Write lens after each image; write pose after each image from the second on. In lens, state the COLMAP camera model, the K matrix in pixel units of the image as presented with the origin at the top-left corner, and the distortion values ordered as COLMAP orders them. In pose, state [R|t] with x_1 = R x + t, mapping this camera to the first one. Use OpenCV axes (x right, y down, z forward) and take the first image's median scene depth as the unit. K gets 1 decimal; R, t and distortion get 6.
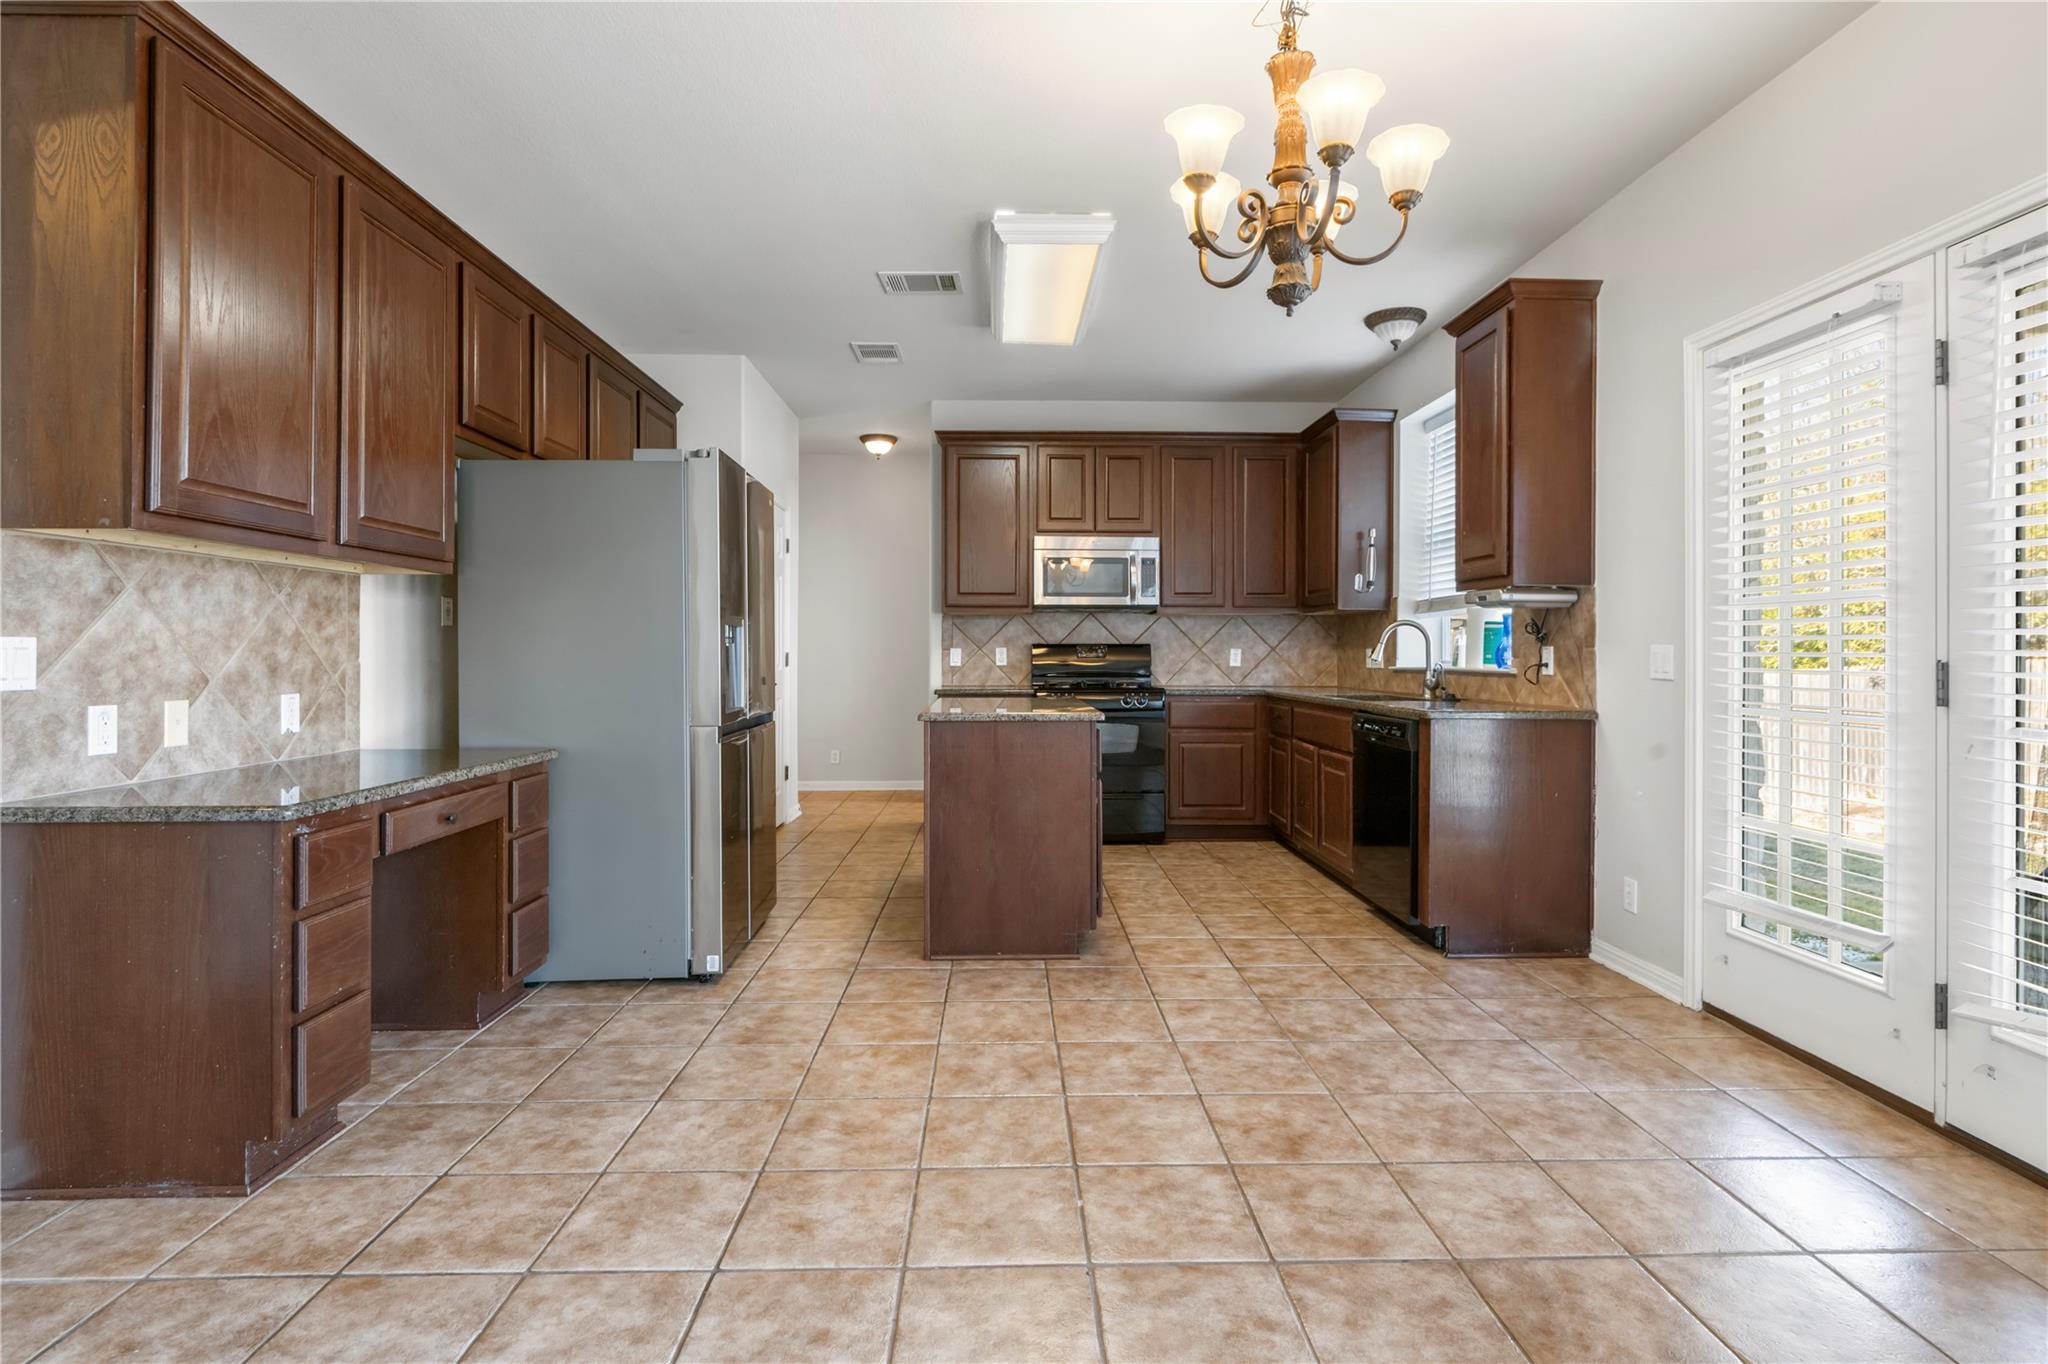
lens RADIAL K [[982.1, 0, 1034.2], [0, 982.1, 649.4], [0, 0, 1]] dist [-0.001121, 0.000793]
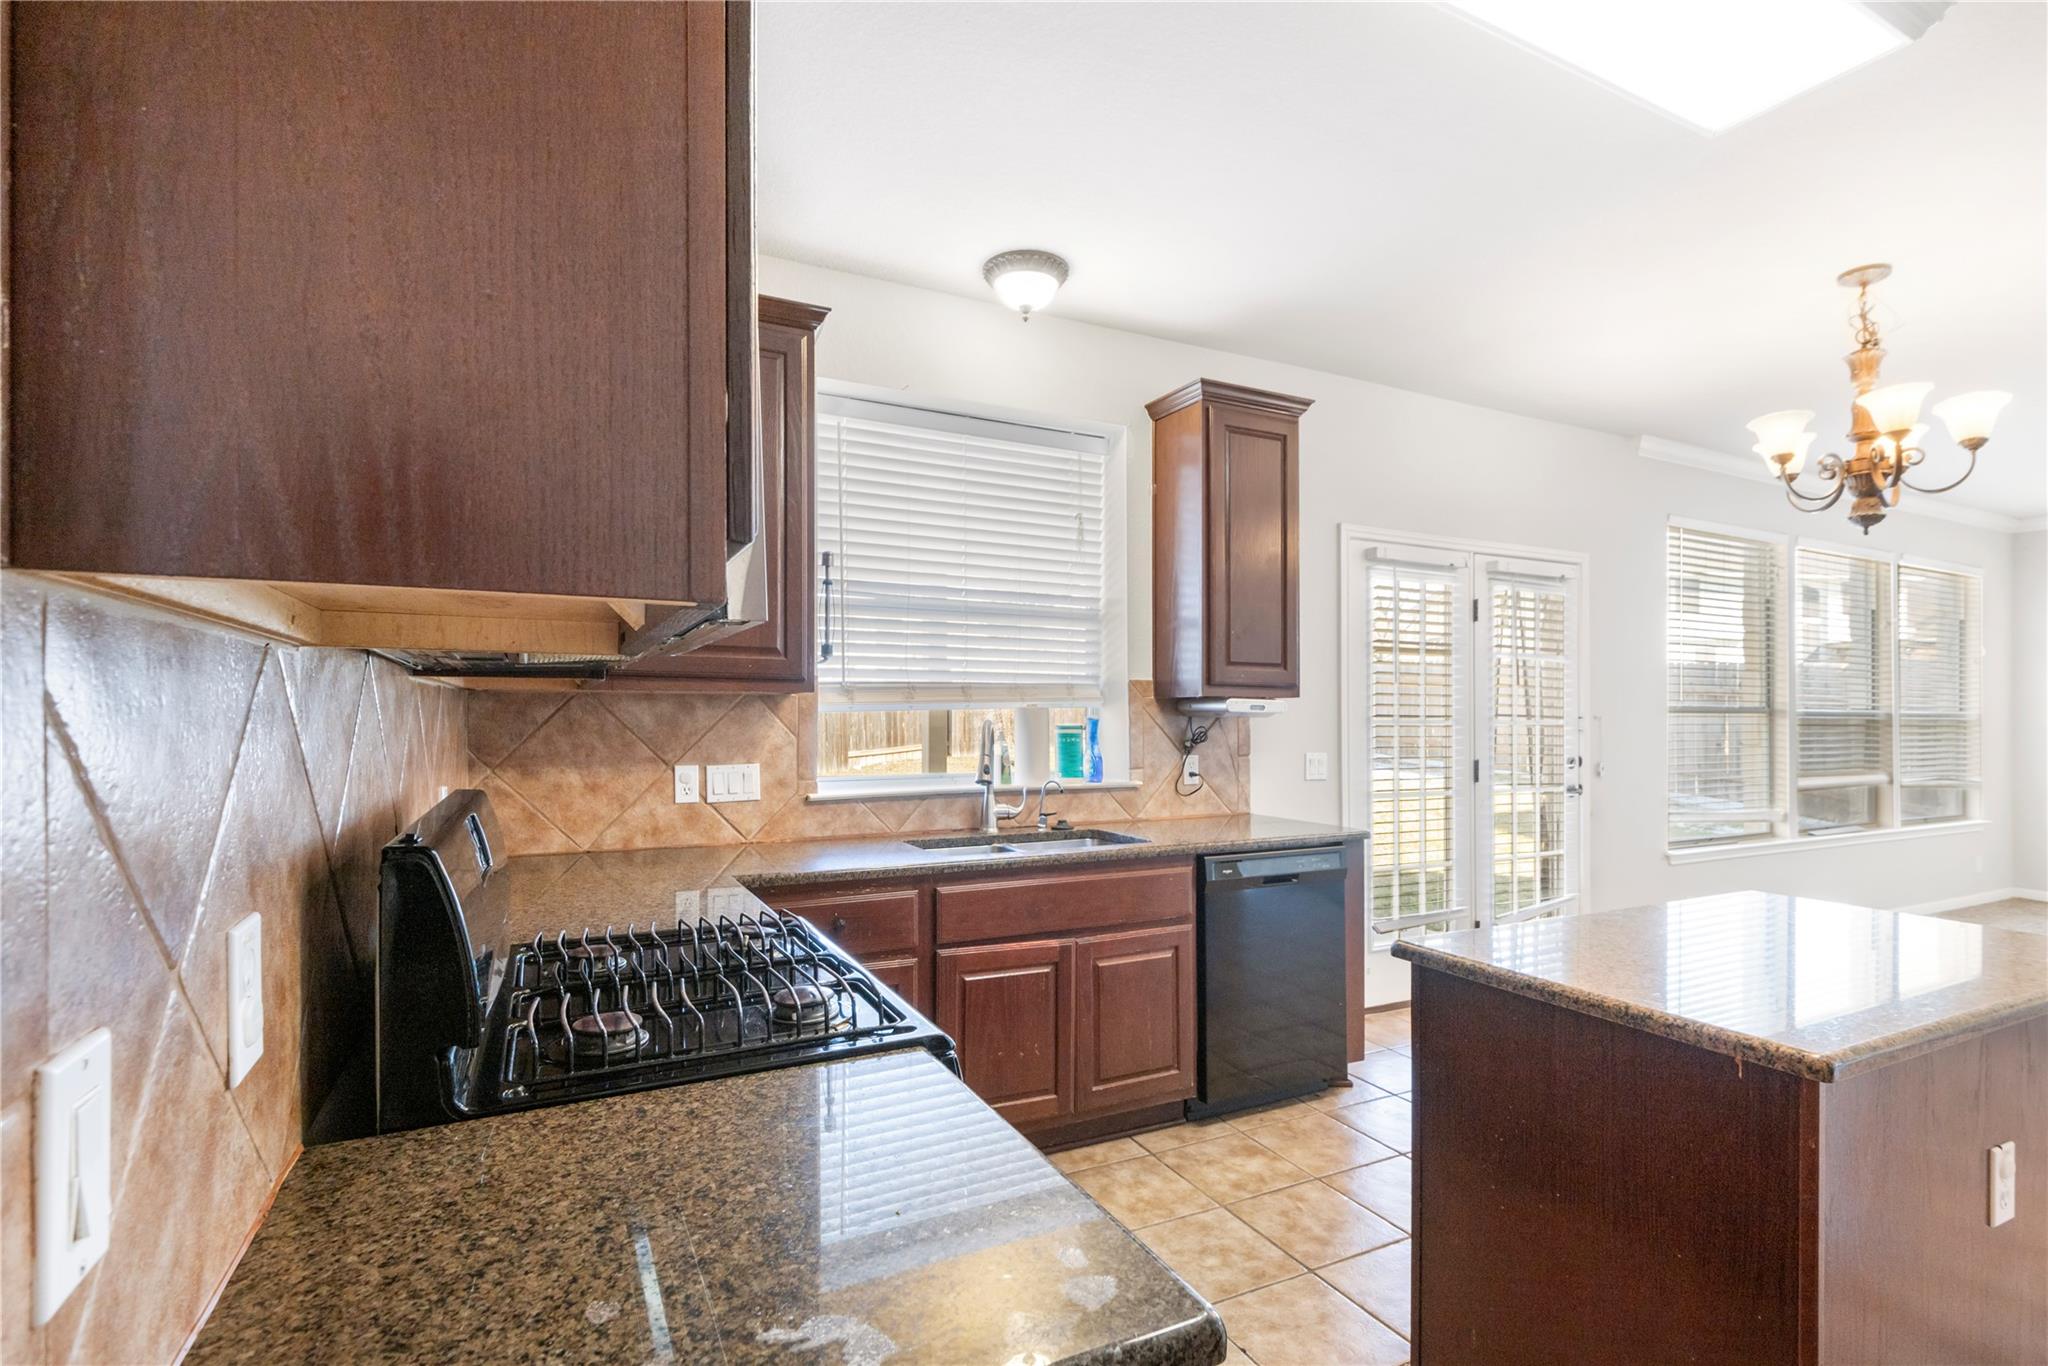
lens RADIAL K [[946.8, 0, 1029.6], [0, 946.8, 694.3], [0, 0, 1]] dist [-0.002568, -0.001571]
pose [[-0.412811, 0.015342, 0.910688, -0.336397], [-0.009253, 0.999736, -0.021036, -0.053867], [-0.910770, -0.017110, -0.412560, 1.942032]]
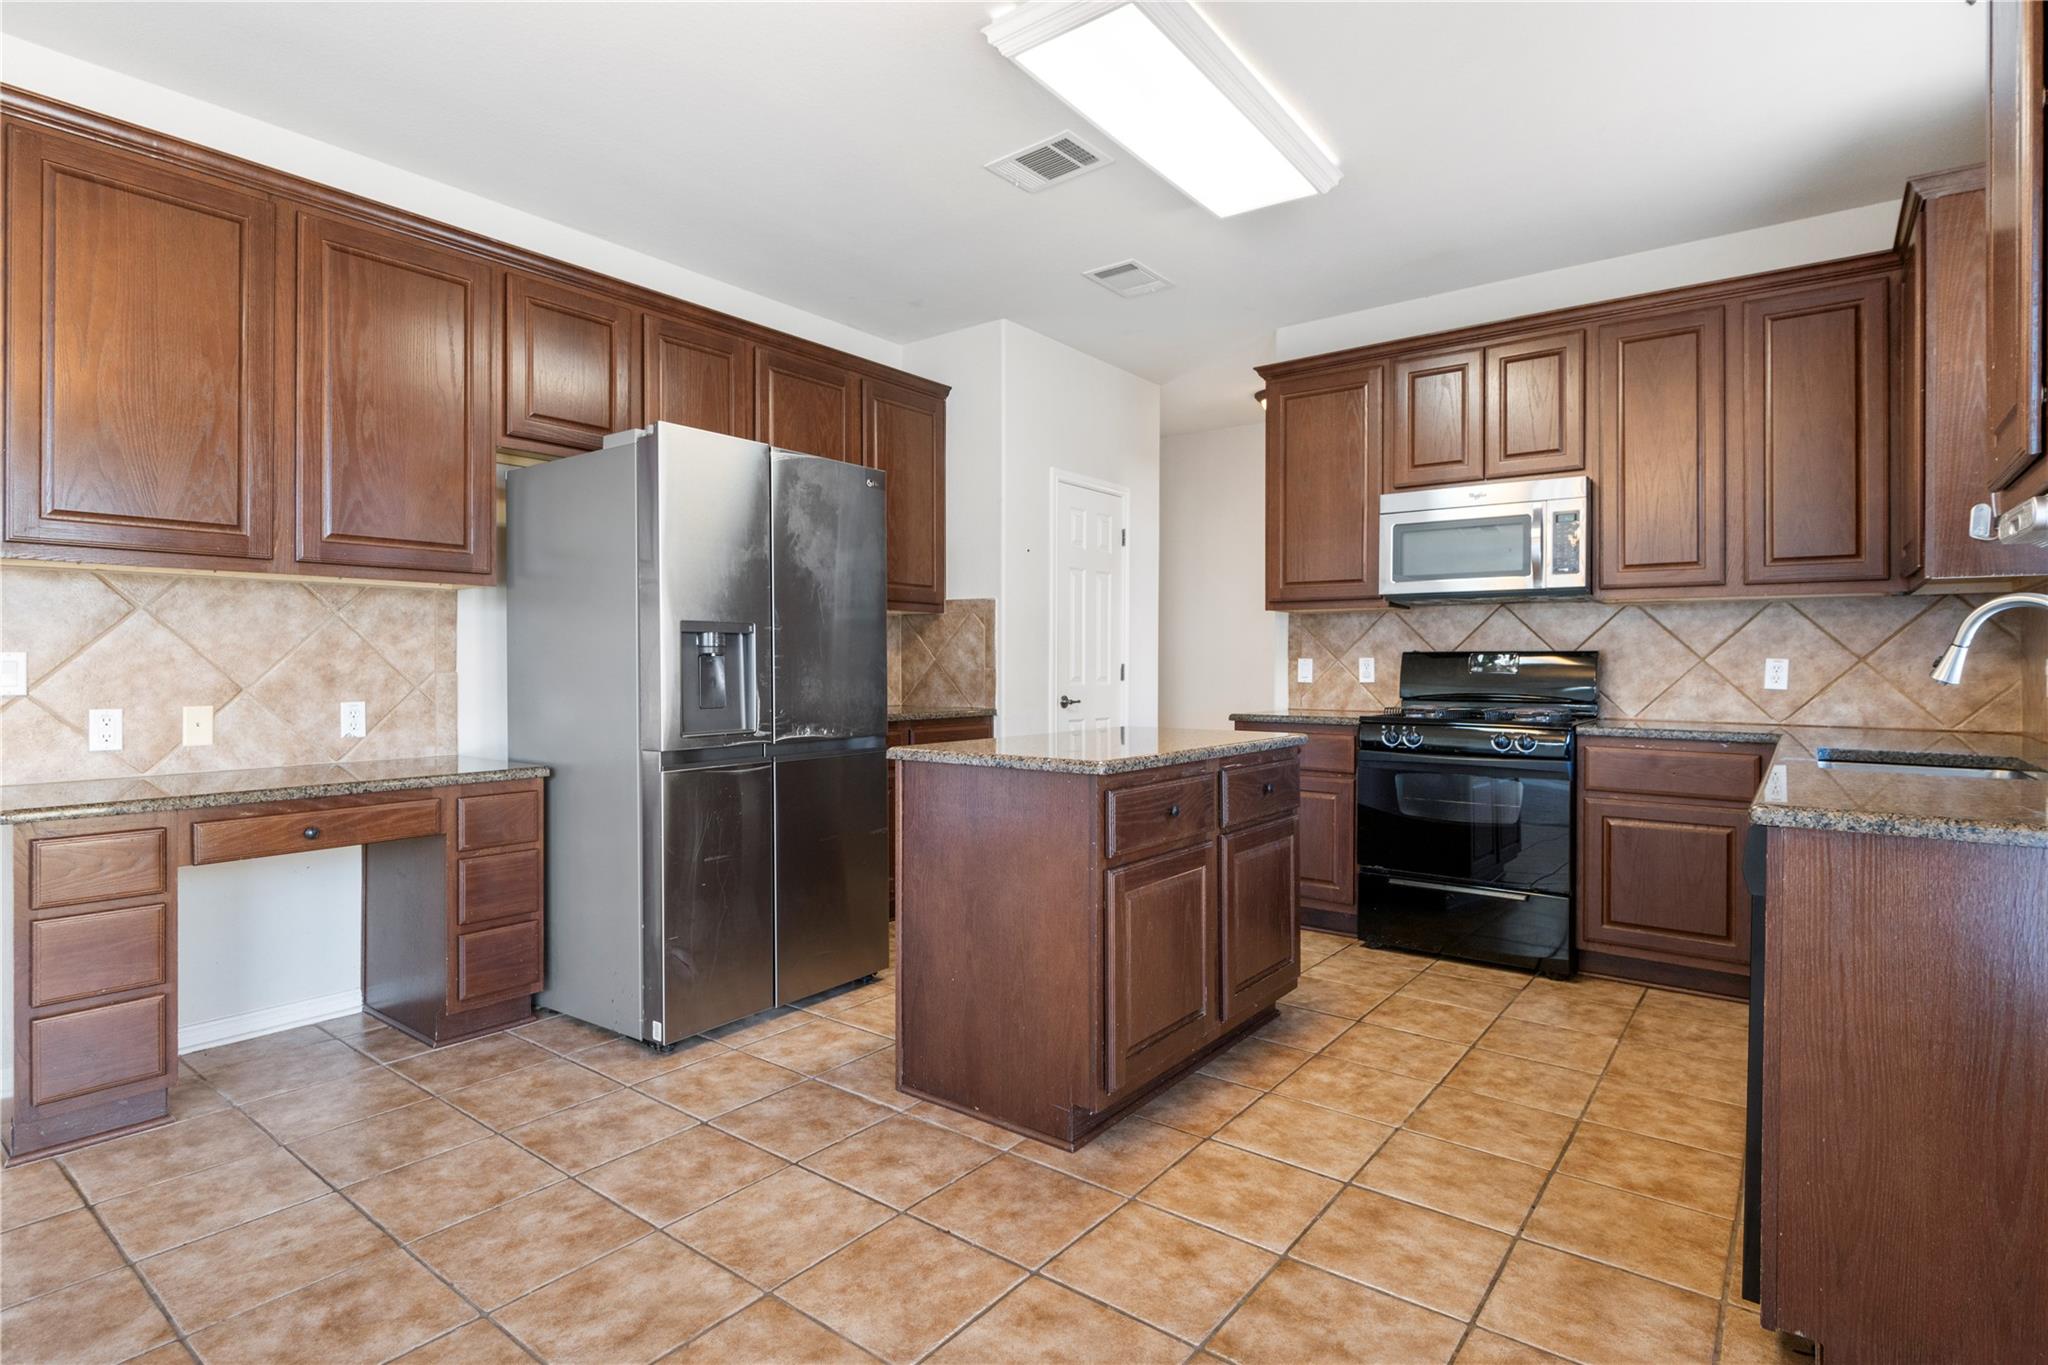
lens RADIAL K [[1031.2, 0, 1031.2], [0, 1031.2, 662.4], [0, 0, 1]] dist [0.002019, -0.002992]
pose [[0.773331, 0.001296, -0.634002, 0.517195], [0.001043, 0.999994, 0.003316, -0.001539], [0.634002, -0.003226, 0.773325, 0.548588]]
